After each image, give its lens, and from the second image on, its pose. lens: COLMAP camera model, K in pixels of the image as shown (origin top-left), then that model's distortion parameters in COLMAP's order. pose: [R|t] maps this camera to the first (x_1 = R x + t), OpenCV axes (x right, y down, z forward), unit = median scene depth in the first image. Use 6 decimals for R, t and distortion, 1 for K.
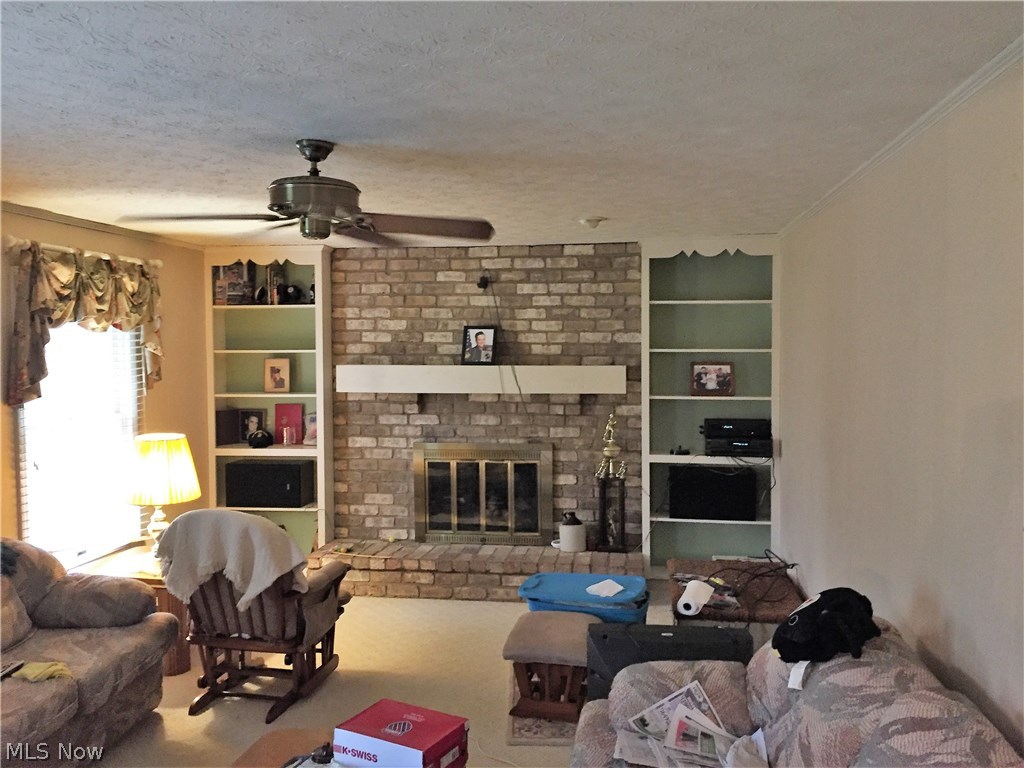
lens RADIAL K [[866.9, 0, 512.0], [0, 866.9, 384.0], [0, 0, 1]] dist [0.008711, 0.001547]
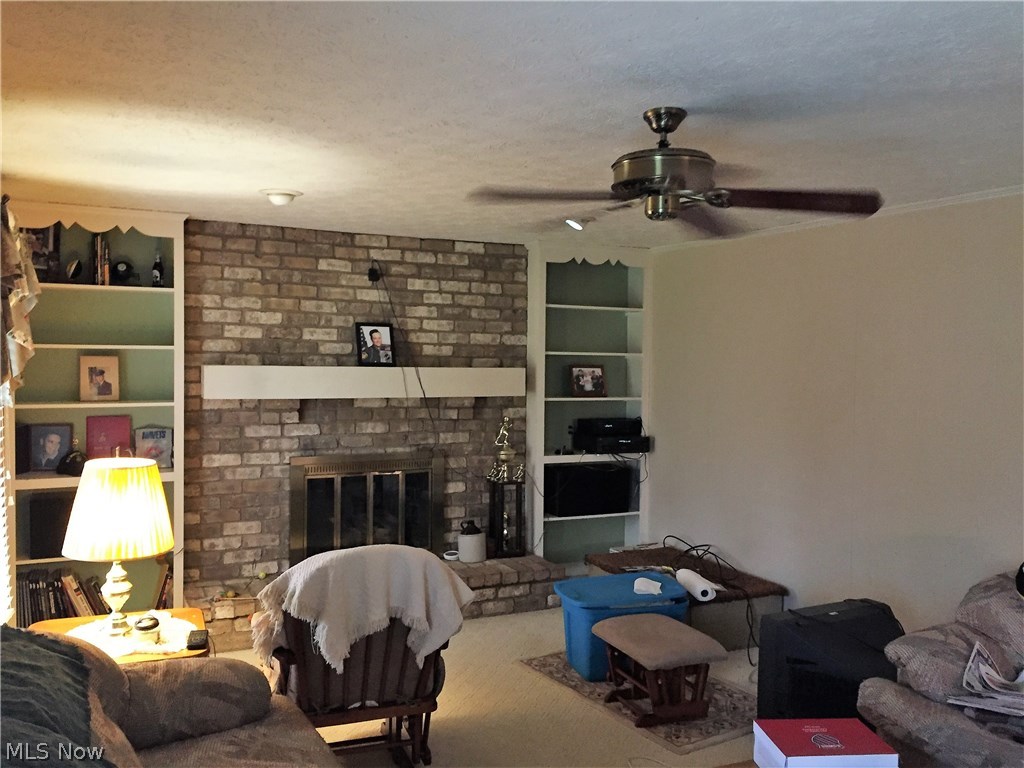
lens RADIAL K [[866.9, 0, 512.0], [0, 866.9, 384.0], [0, 0, 1]] dist [0.008711, 0.001547]
pose [[0.823195, -0.005633, 0.567731, -0.422222], [0.008729, 0.999958, -0.002736, -0.000101], [-0.567692, 0.007208, 0.823210, 0.178361]]
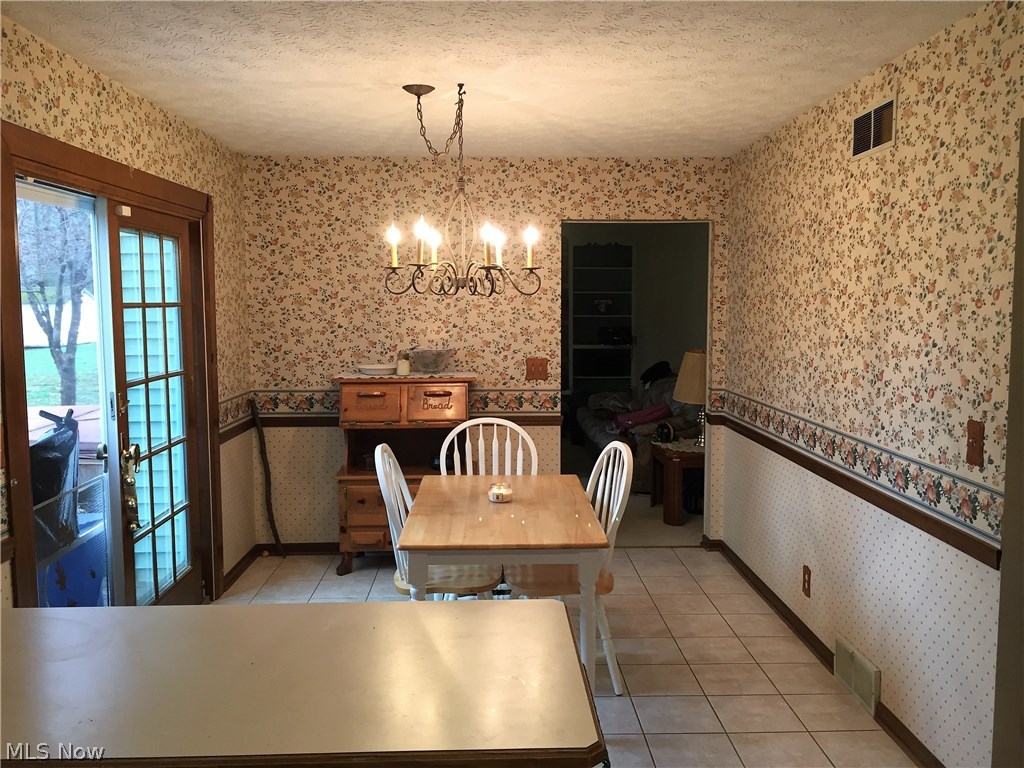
lens RADIAL K [[866.9, 0, 512.0], [0, 866.9, 384.0], [0, 0, 1]] dist [0.008711, 0.001547]
pose [[0.984014, -0.016643, 0.177312, -0.317193], [0.007598, 0.998640, 0.051570, 0.064316], [-0.177930, -0.049398, 0.982803, -0.891012]]
